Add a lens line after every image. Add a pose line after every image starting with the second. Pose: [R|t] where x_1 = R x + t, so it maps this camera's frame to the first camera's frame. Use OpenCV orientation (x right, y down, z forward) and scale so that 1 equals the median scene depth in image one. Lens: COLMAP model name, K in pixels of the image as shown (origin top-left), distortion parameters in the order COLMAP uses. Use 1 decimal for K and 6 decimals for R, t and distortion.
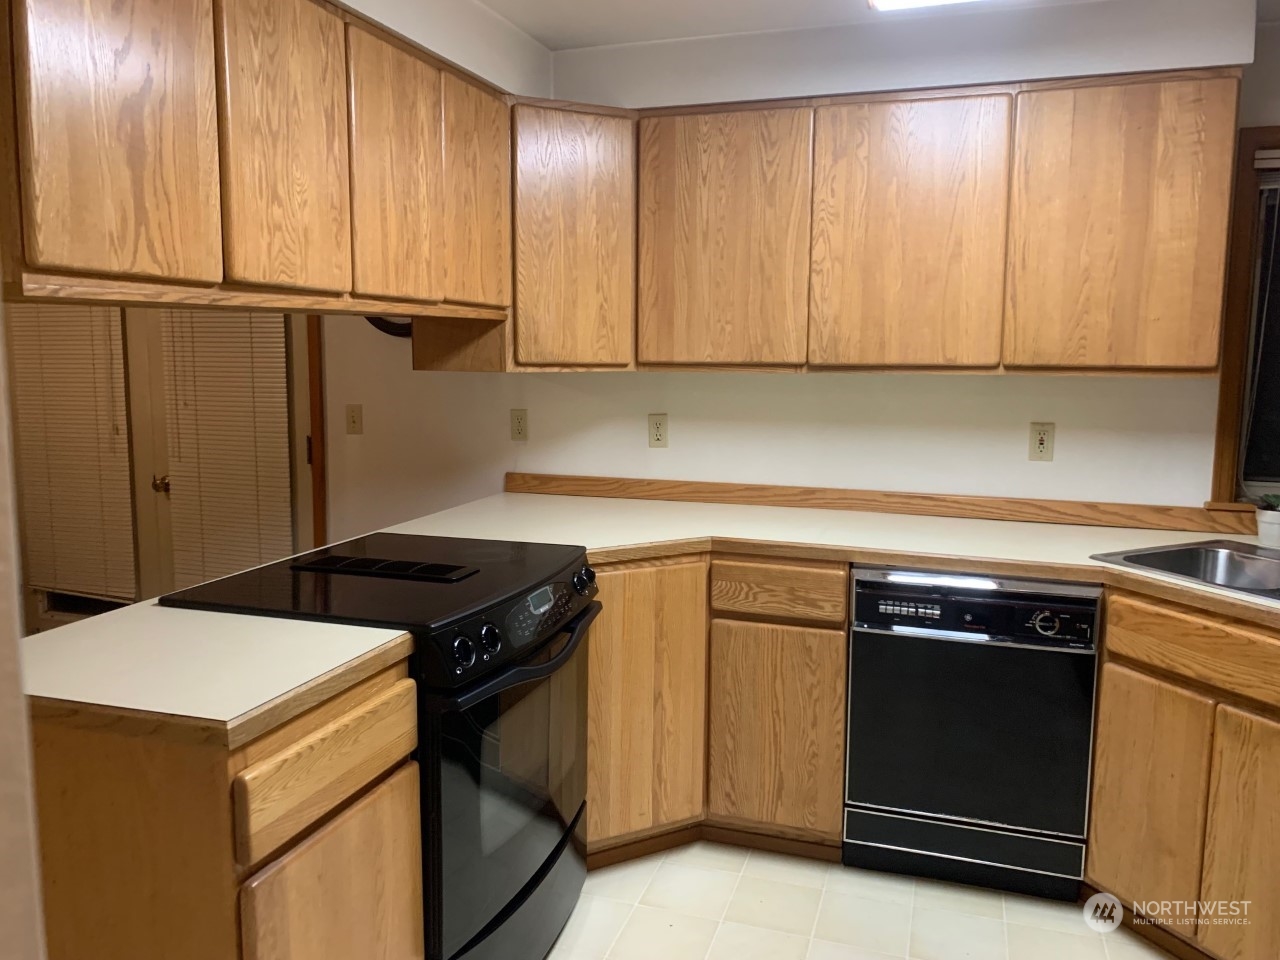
lens RADIAL K [[953.1, 0, 640.0], [0, 953.1, 480.0], [0, 0, 1]] dist [0.081568, -0.128414]
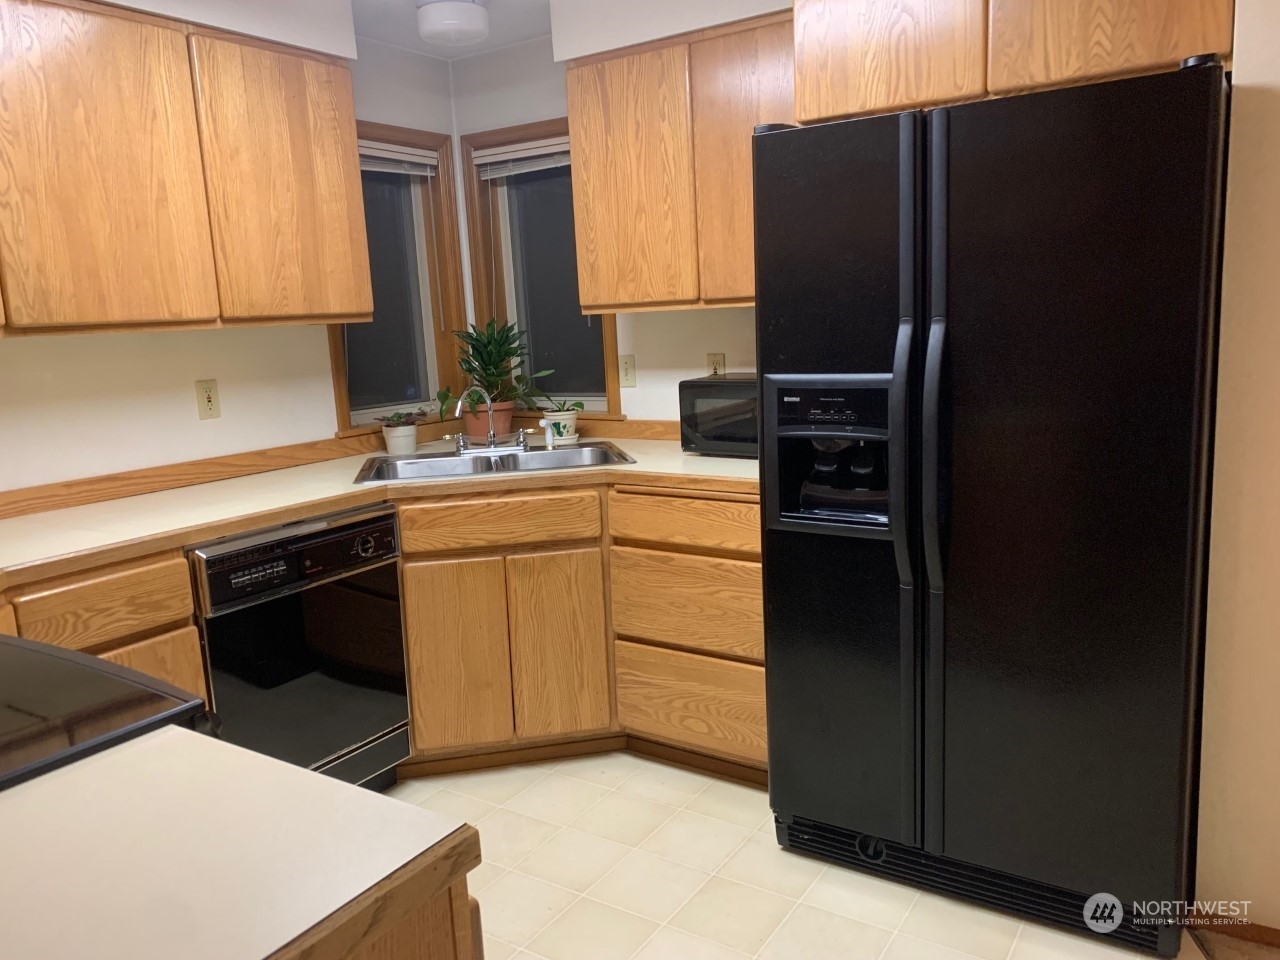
lens RADIAL K [[970.6, 0, 639.6], [0, 970.6, 501.3], [0, 0, 1]] dist [-0.008567, -0.005482]
pose [[0.257352, -0.203320, 0.944686, -0.492545], [0.177929, 0.970869, 0.160484, -0.021194], [-0.949796, 0.126786, 0.286031, 0.345571]]
